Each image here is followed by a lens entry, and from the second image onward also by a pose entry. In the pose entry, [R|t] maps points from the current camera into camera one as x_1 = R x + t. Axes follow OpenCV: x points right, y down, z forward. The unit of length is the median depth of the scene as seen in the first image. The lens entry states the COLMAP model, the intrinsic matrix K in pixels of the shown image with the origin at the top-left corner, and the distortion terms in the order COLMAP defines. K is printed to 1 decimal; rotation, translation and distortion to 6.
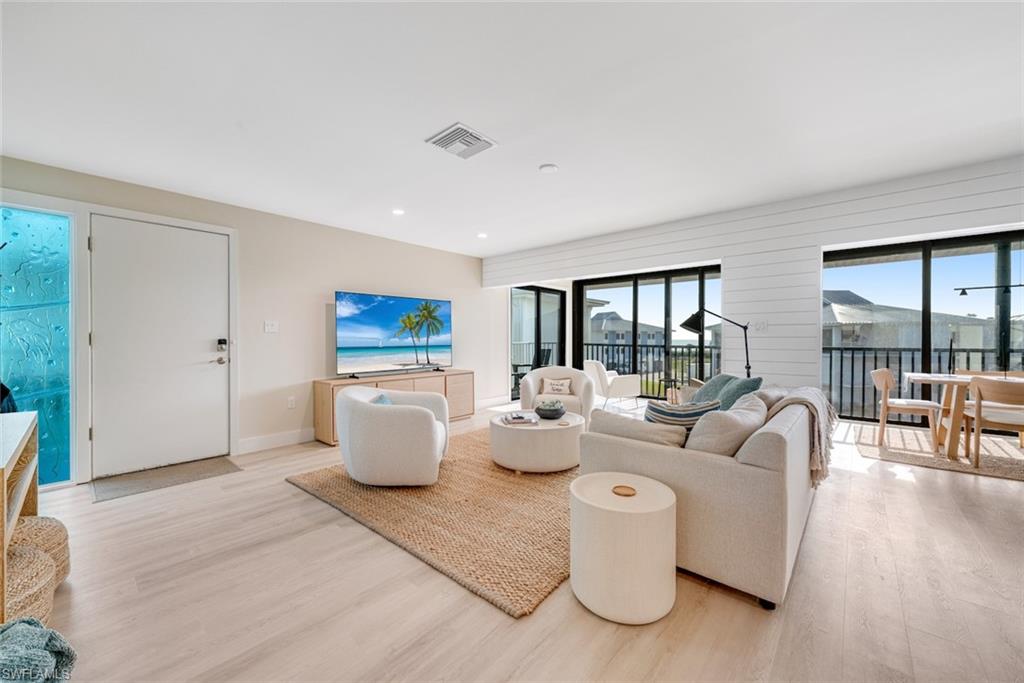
lens RADIAL K [[390.3, 0, 516.1], [0, 390.3, 341.8], [0, 0, 1]] dist [-0.000784, 0.000583]
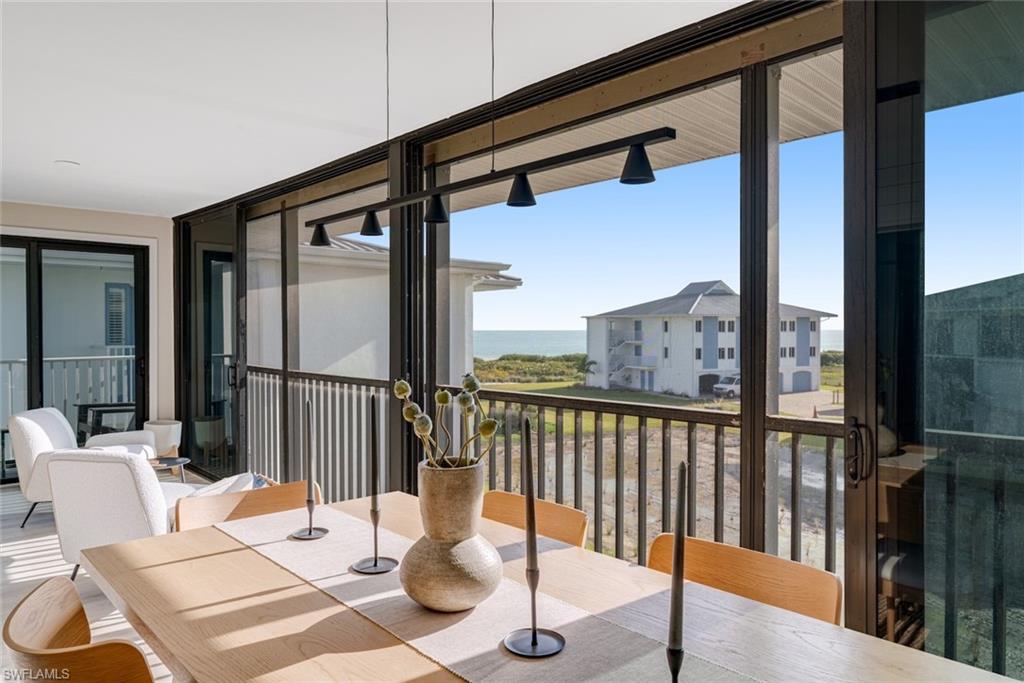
lens RADIAL K [[692.4, 0, 508.2], [0, 692.4, 339.8], [0, 0, 1]] dist [0.026055, -0.002998]
pose [[0.994586, -0.000050, -0.103912, 1.189389], [0.000823, 0.999972, 0.007394, -0.047675], [0.103909, -0.007439, 0.994559, 0.478503]]
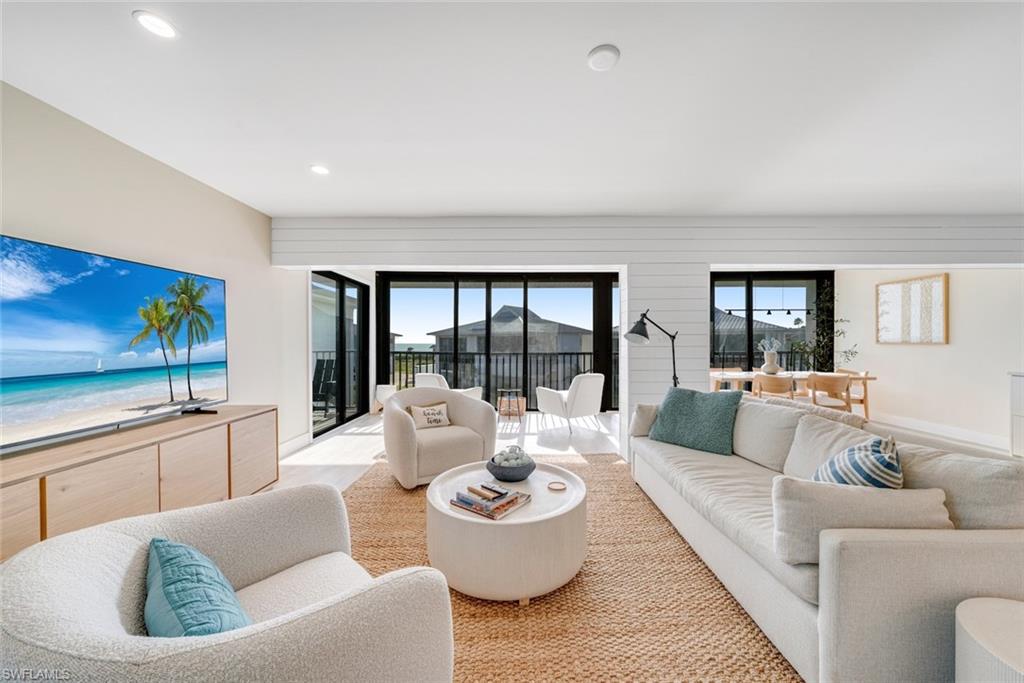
lens RADIAL K [[370.5, 0, 511.8], [0, 370.5, 341.4], [0, 0, 1]] dist [-0.002053, 0.000566]
pose [[0.764505, 0.000274, 0.644618, -0.242160], [0.007224, 0.999933, -0.008992, -0.014863], [-0.644577, 0.011531, 0.764452, 0.446945]]
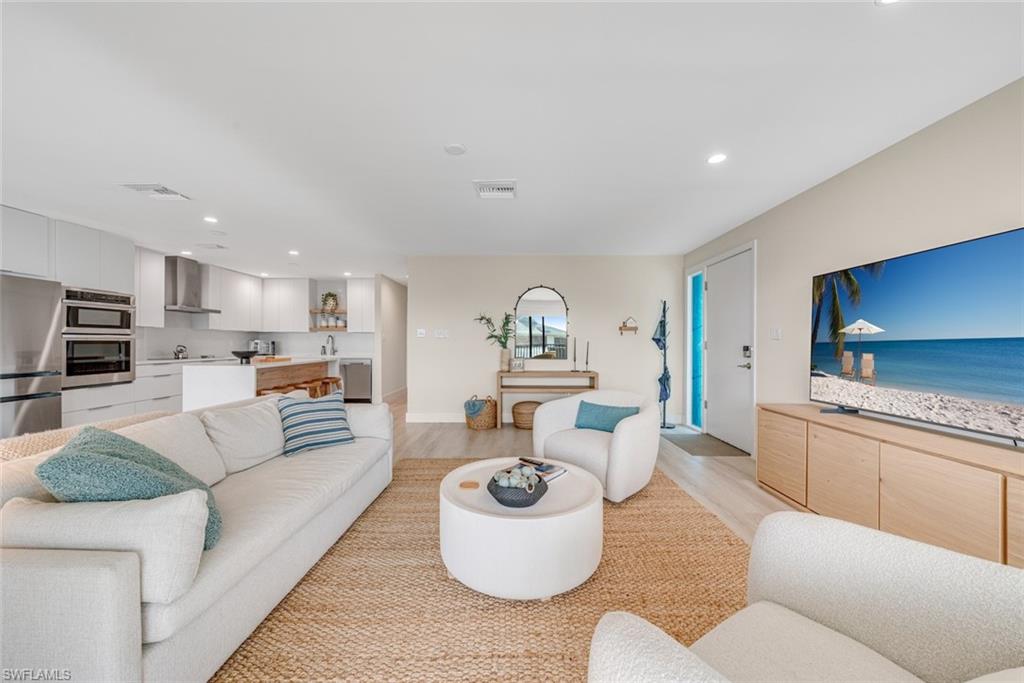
lens RADIAL K [[370.5, 0, 506.7], [0, 370.5, 342.0], [0, 0, 1]] dist [-0.002053, 0.000566]
pose [[-0.766086, -0.006075, -0.642710, 0.354732], [-0.008822, 0.999961, 0.001064, -0.010202], [0.642678, 0.006485, -0.766109, 1.126016]]
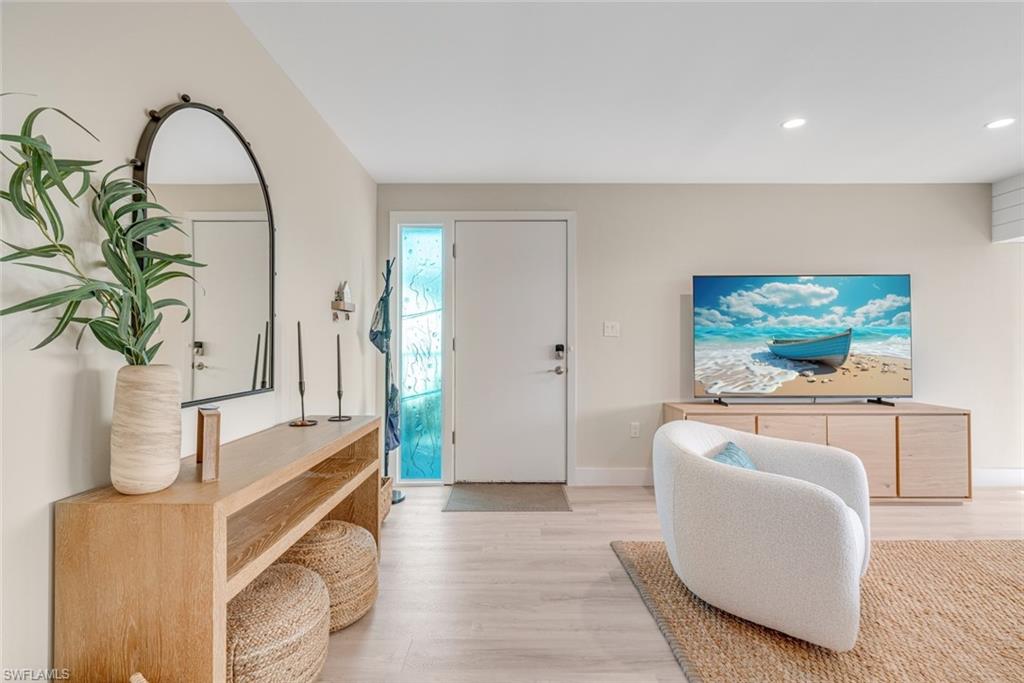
lens RADIAL K [[467.1, 0, 511.5], [0, 467.1, 342.4], [0, 0, 1]] dist [0.008739, -0.002793]
pose [[0.652757, -0.002051, -0.757564, -0.047517], [-0.008805, 0.999908, -0.010294, -0.000417], [0.757516, 0.013390, 0.652679, 0.217040]]
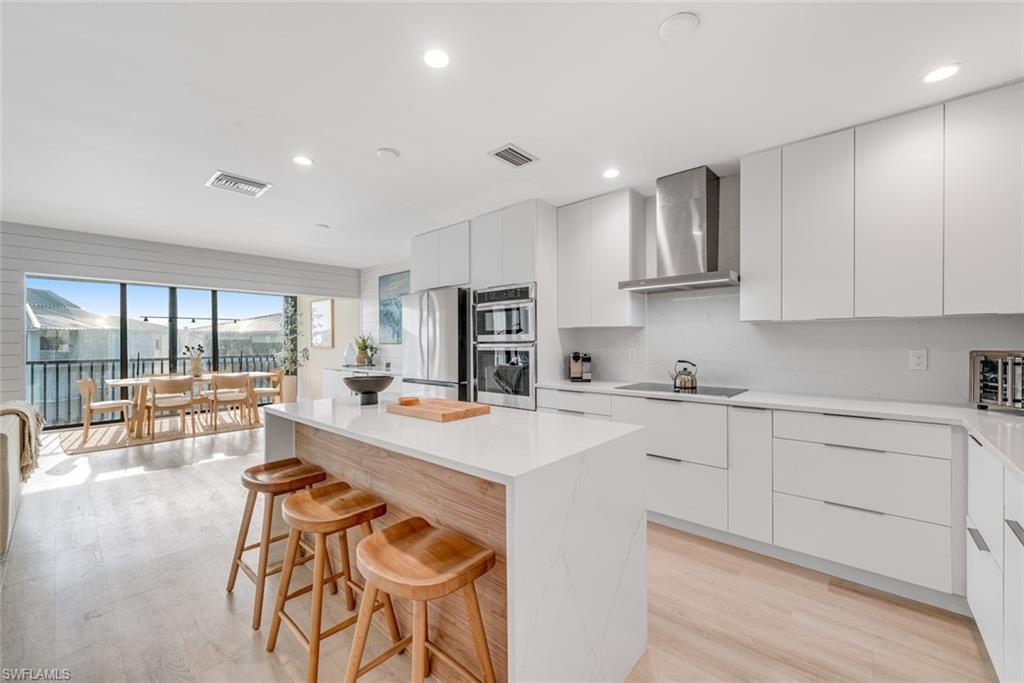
lens RADIAL K [[410.9, 0, 509.4], [0, 410.9, 337.8], [0, 0, 1]] dist [0.000894, 0.000318]
pose [[0.024803, 0.007189, 0.999667, -0.276075], [0.017114, 0.999825, -0.007615, -0.022846], [-0.999546, 0.017297, 0.024676, -0.314353]]
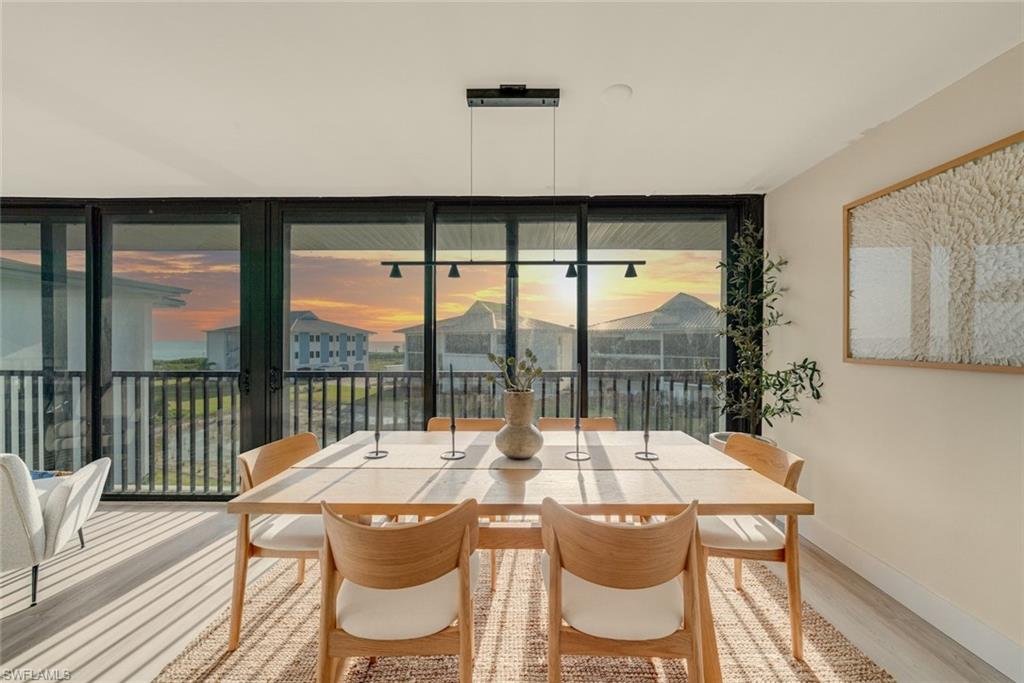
lens RADIAL K [[390.3, 0, 513.8], [0, 390.3, 341.3], [0, 0, 1]] dist [-0.000784, 0.000583]
pose [[0.757560, 0.000857, 0.652765, 0.856754], [0.003357, 0.999981, -0.005209, -0.034603], [-0.652757, 0.006137, 0.757543, 0.506706]]
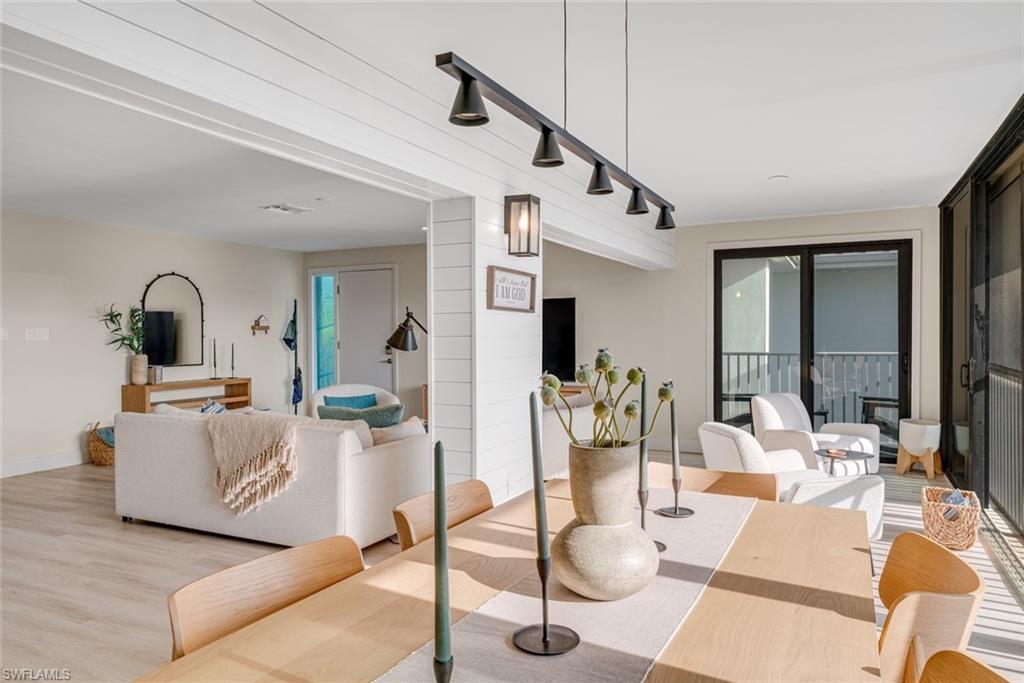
lens RADIAL K [[692.4, 0, 518.1], [0, 692.4, 339.9], [0, 0, 1]] dist [0.026055, -0.002998]
pose [[0.249348, 0.007199, -0.968387, 1.424834], [-0.003674, 0.999972, 0.006488, -0.036213], [0.968407, 0.001940, 0.249367, 0.688311]]
